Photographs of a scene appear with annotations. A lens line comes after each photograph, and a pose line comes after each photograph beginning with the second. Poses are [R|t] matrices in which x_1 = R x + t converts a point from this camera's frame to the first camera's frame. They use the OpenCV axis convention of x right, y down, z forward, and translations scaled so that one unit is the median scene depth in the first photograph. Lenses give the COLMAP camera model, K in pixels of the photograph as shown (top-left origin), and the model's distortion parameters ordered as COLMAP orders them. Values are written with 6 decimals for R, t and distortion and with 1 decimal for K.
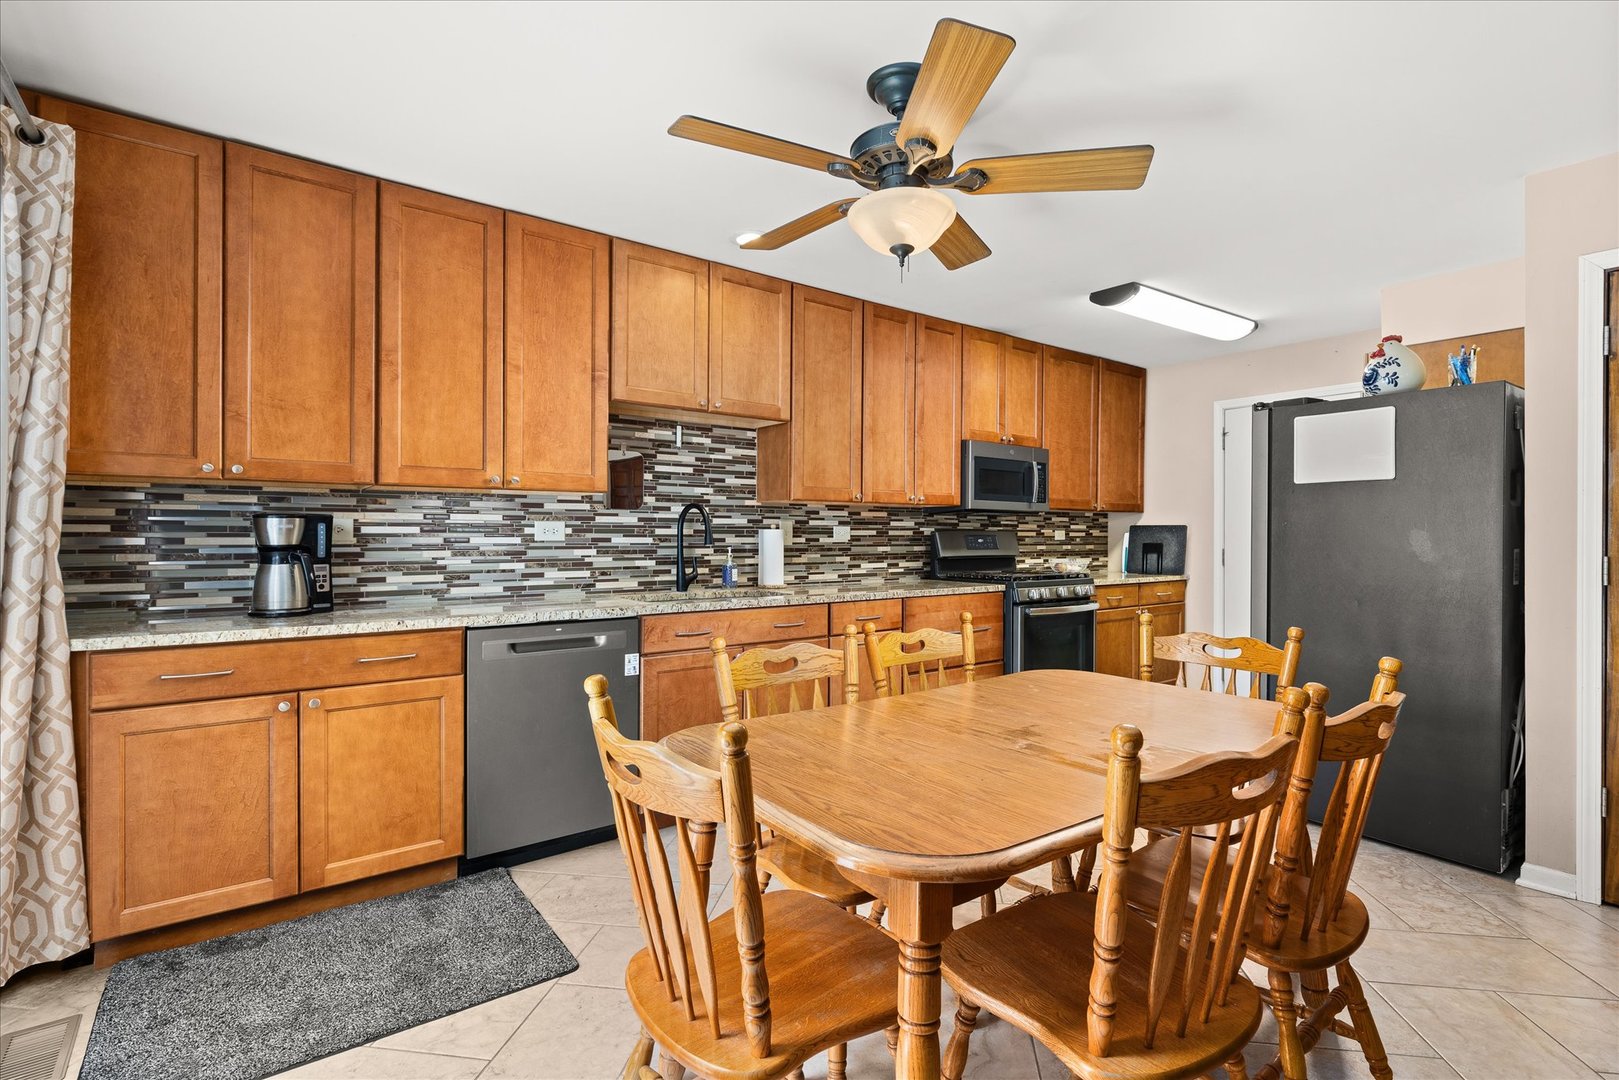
lens RADIAL K [[758.0, 0, 808.2], [0, 758.0, 532.4], [0, 0, 1]] dist [-0.000355, 0.000070]
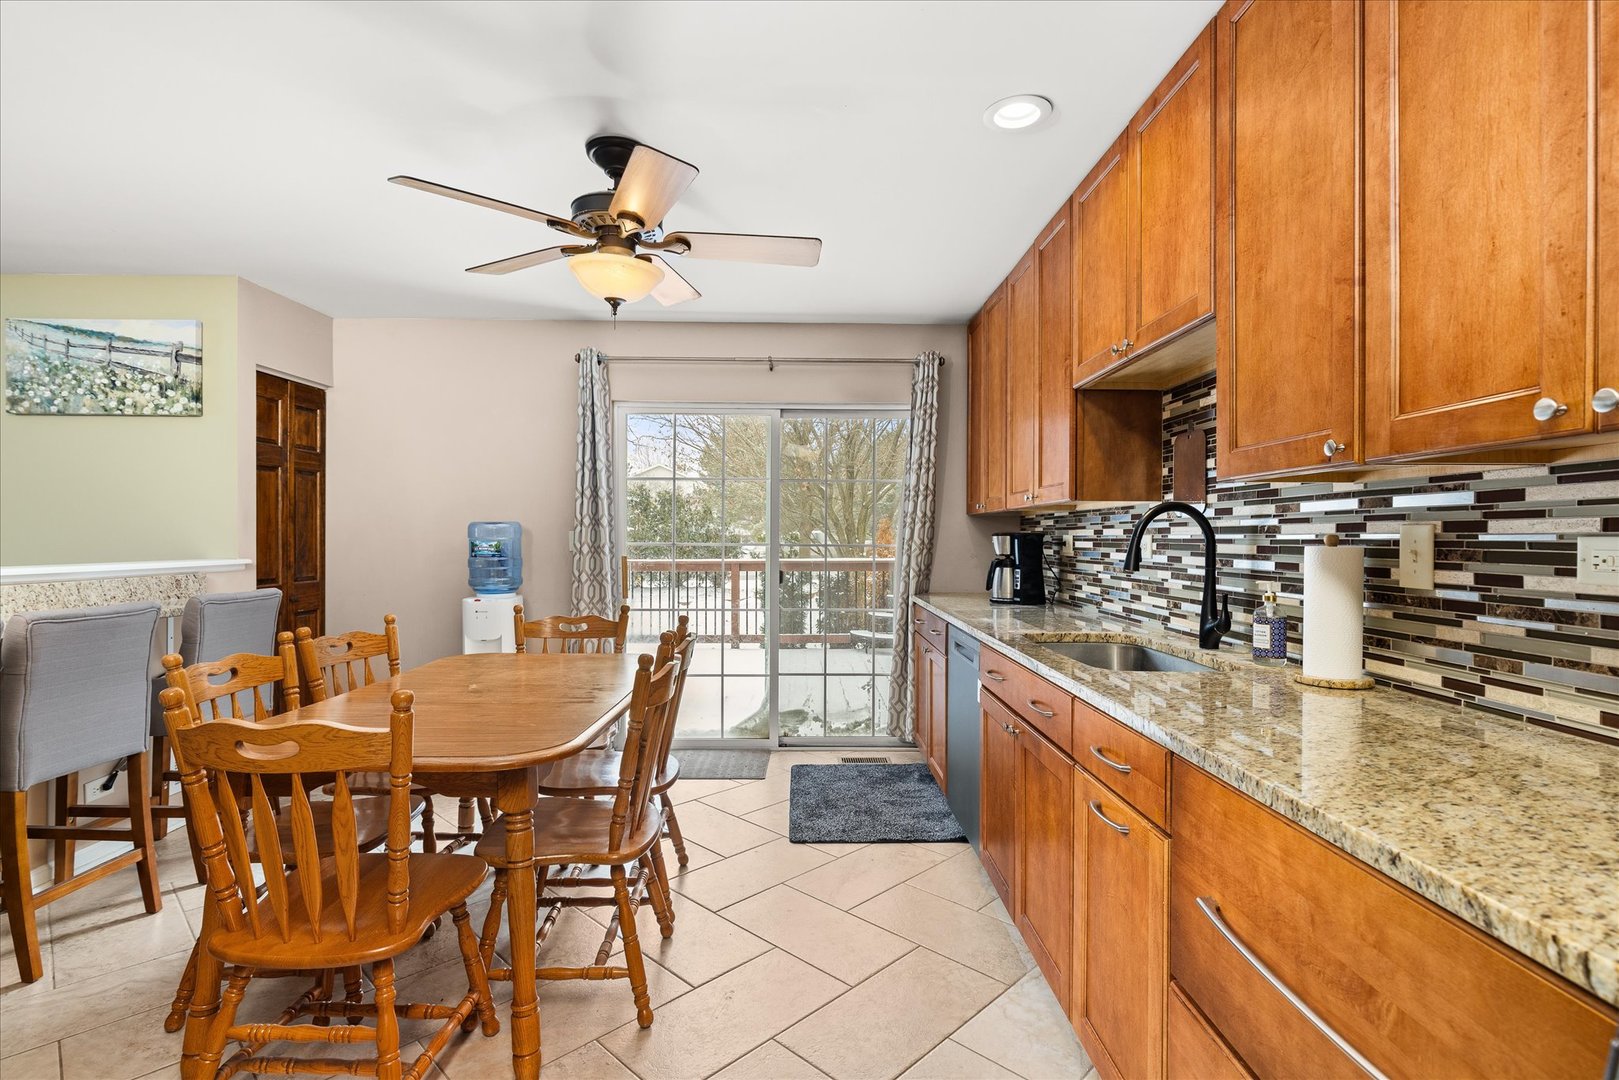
lens RADIAL K [[775.2, 0, 809.5], [0, 775.2, 540.0], [0, 0, 1]] dist [-0.003373, -0.001261]
pose [[-0.586507, -0.005255, -0.809927, 0.450325], [-0.008552, 0.999963, -0.000295, -0.004642], [0.809899, 0.006753, -0.586531, 0.959099]]
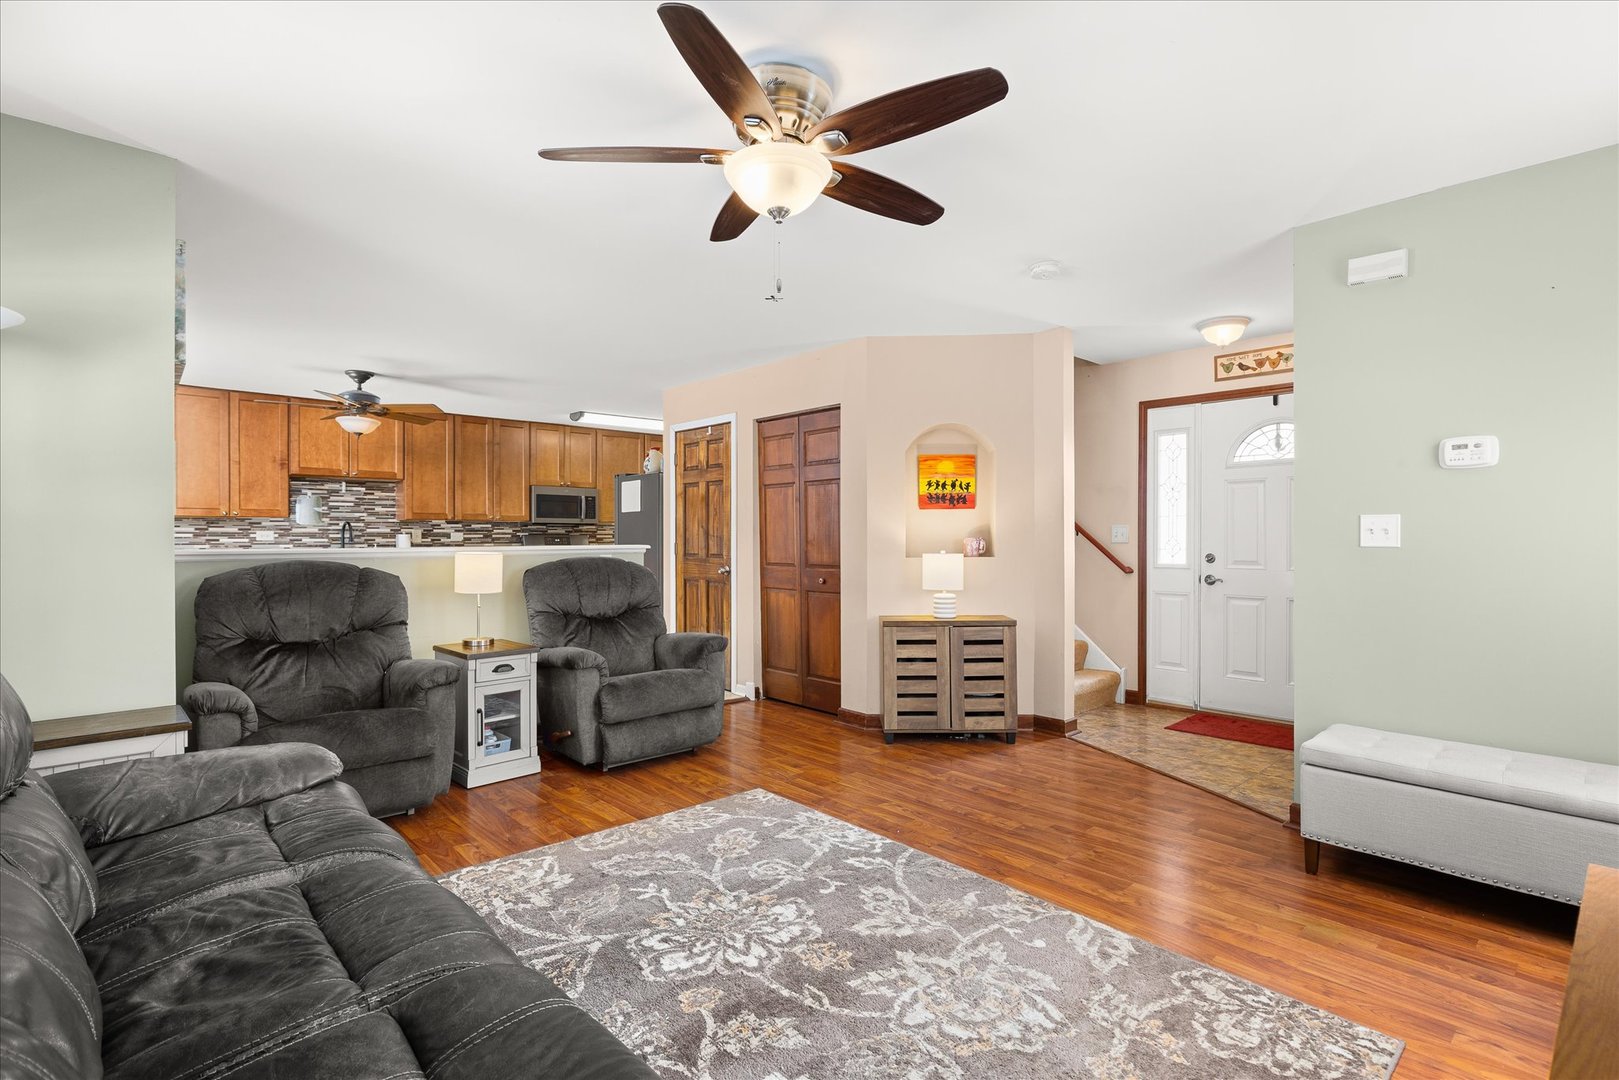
lens RADIAL K [[769.5, 0, 809.5], [0, 769.5, 540.0], [0, 0, 1]] dist [0.004861, 0.000514]
pose [[0.995914, -0.007422, 0.089998, 0.754462], [0.007369, 0.999972, 0.000918, 0.015022], [-0.090002, -0.000251, 0.995942, -0.976733]]
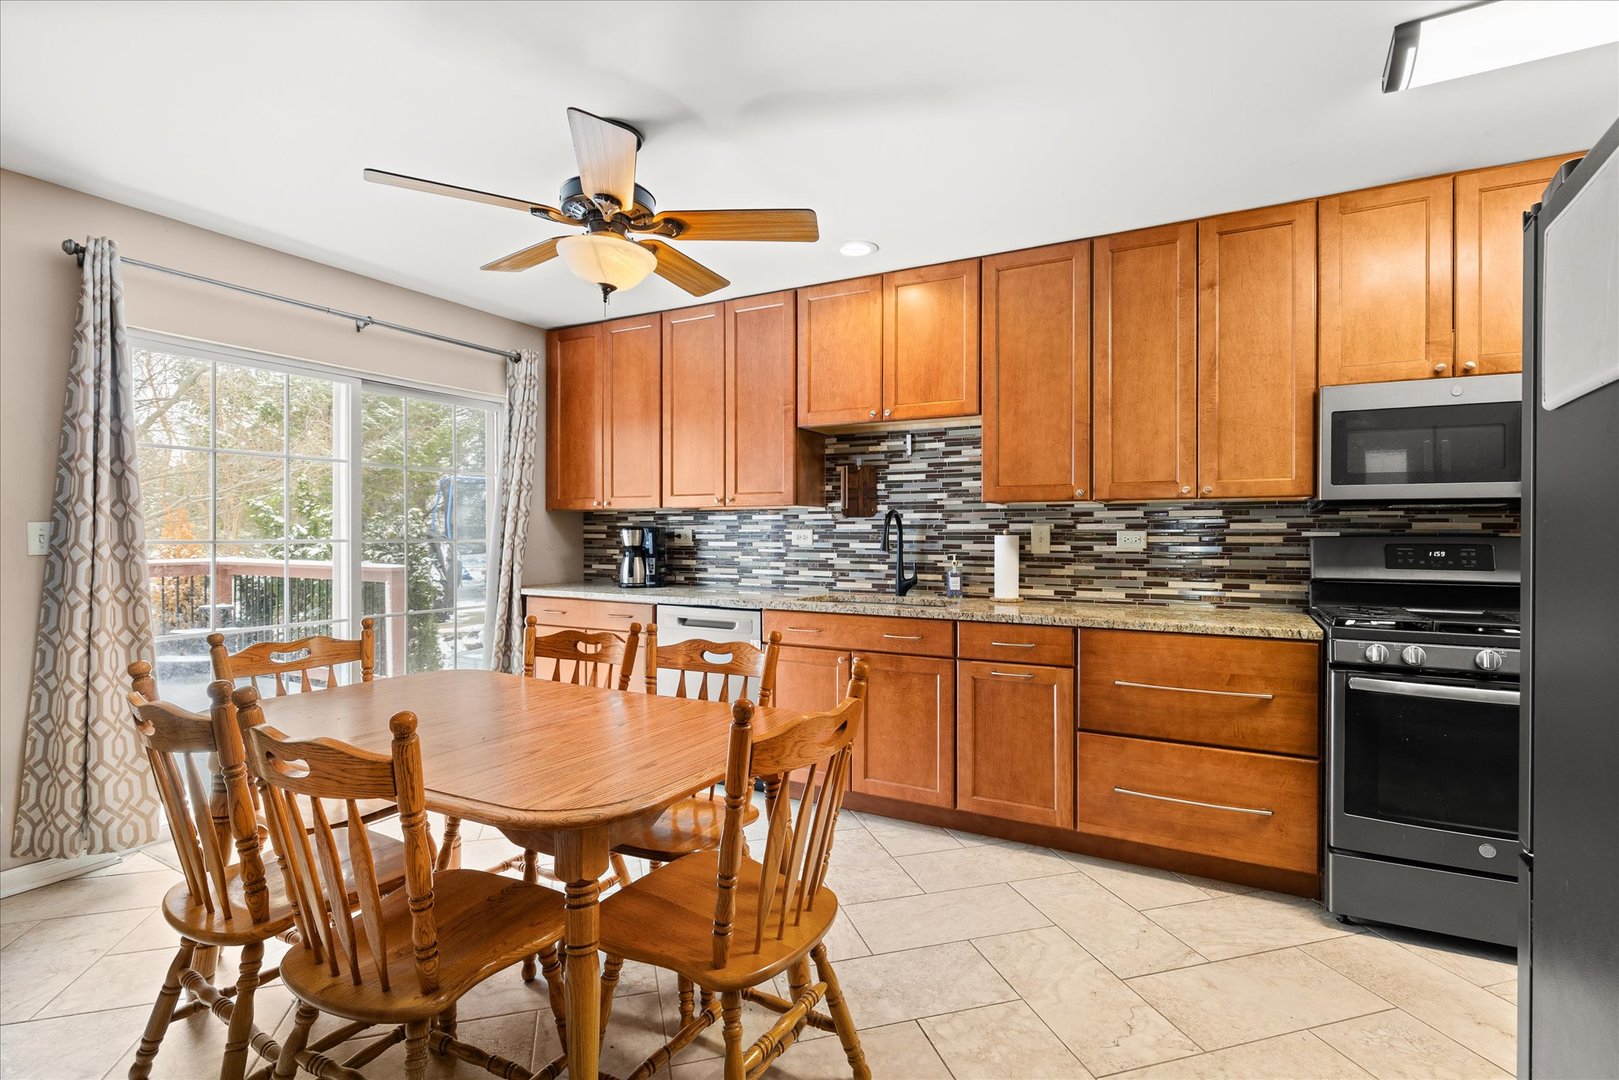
lens RADIAL K [[769.5, 0, 809.5], [0, 769.5, 540.0], [0, 0, 1]] dist [0.004861, 0.000514]
pose [[0.412186, 0.002967, -0.911095, 0.639126], [-0.000511, 0.999995, 0.003025, -0.001082], [0.911099, -0.000781, 0.412186, 0.396120]]
